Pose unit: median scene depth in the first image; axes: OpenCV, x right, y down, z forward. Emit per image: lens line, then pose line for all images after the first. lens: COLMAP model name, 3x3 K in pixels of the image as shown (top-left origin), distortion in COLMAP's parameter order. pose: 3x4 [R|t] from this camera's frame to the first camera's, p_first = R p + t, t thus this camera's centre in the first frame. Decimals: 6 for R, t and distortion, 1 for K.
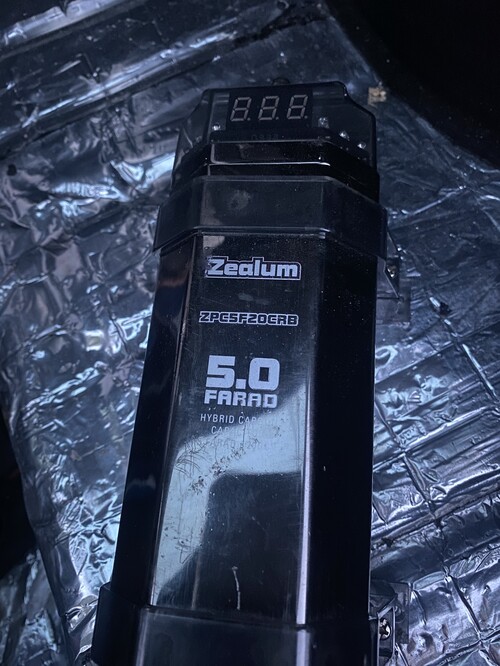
lens RADIAL K [[528.5, 0, 250.0], [0, 528.5, 333.0], [0, 0, 1]] dist [-0.040943, 0.001660]
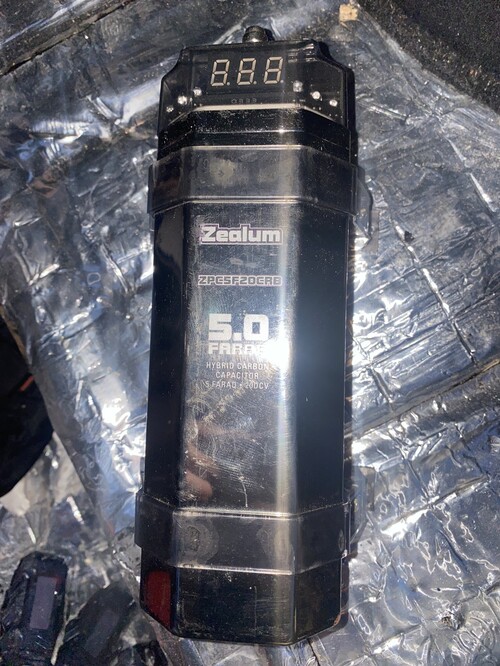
lens RADIAL K [[528.5, 0, 250.0], [0, 528.5, 333.0], [0, 0, 1]] dist [-0.040943, 0.001660]
pose [[0.997412, -0.059378, 0.040528, -0.025028], [0.047565, 0.967772, 0.247296, -0.143153], [-0.053906, -0.244729, 0.968092, -0.121056]]
